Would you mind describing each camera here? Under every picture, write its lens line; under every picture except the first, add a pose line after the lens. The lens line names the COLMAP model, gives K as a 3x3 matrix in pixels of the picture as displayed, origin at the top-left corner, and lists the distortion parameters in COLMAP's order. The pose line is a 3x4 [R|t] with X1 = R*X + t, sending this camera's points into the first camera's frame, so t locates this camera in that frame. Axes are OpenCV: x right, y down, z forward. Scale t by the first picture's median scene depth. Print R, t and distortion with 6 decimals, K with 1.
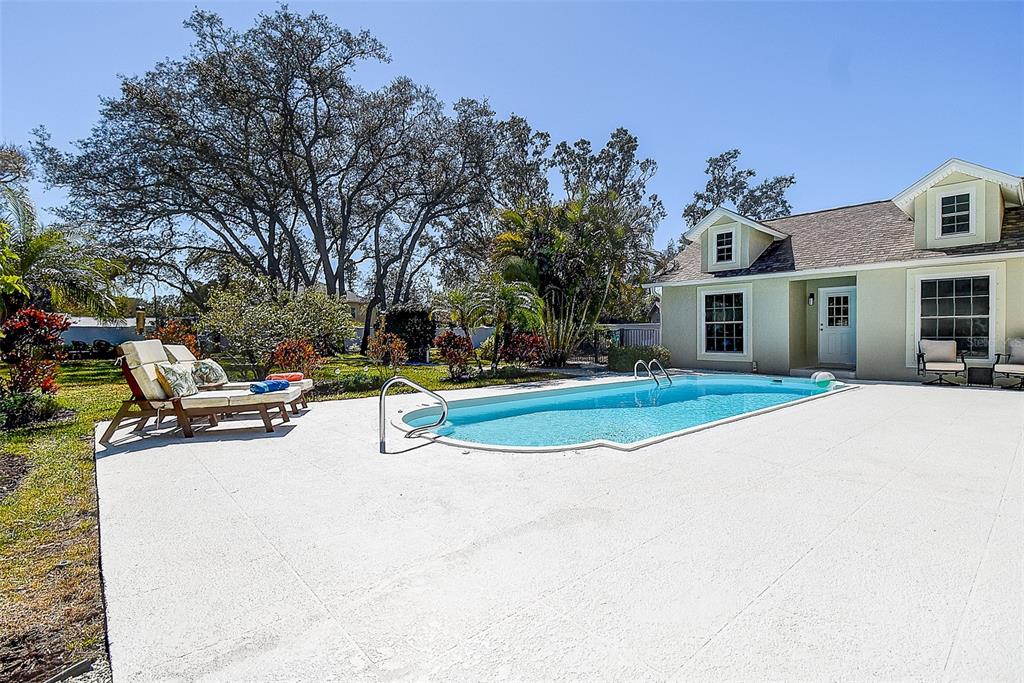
lens RADIAL K [[476.9, 0, 562.9], [0, 476.9, 340.2], [0, 0, 1]] dist [0.000634, -0.000864]
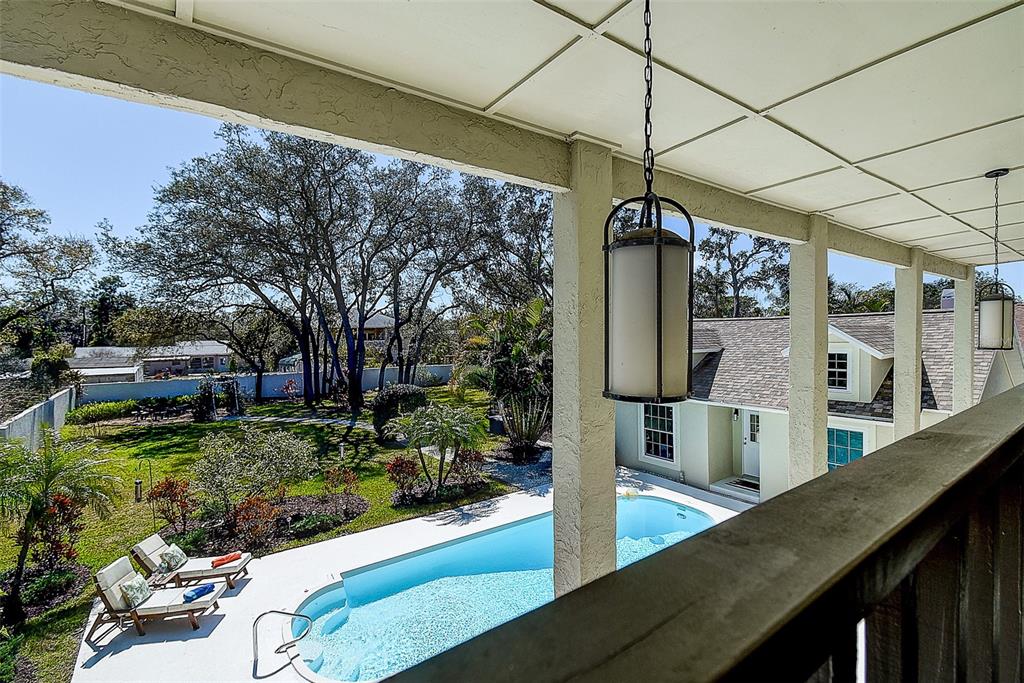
lens RADIAL K [[473.7, 0, 559.5], [0, 473.7, 344.9], [0, 0, 1]] dist [0.013929, 0.000371]
pose [[0.994976, -0.008496, -0.099753, 0.117907], [0.009318, 0.999926, 0.007775, -0.130915], [0.099680, -0.008666, 0.994982, -0.057149]]
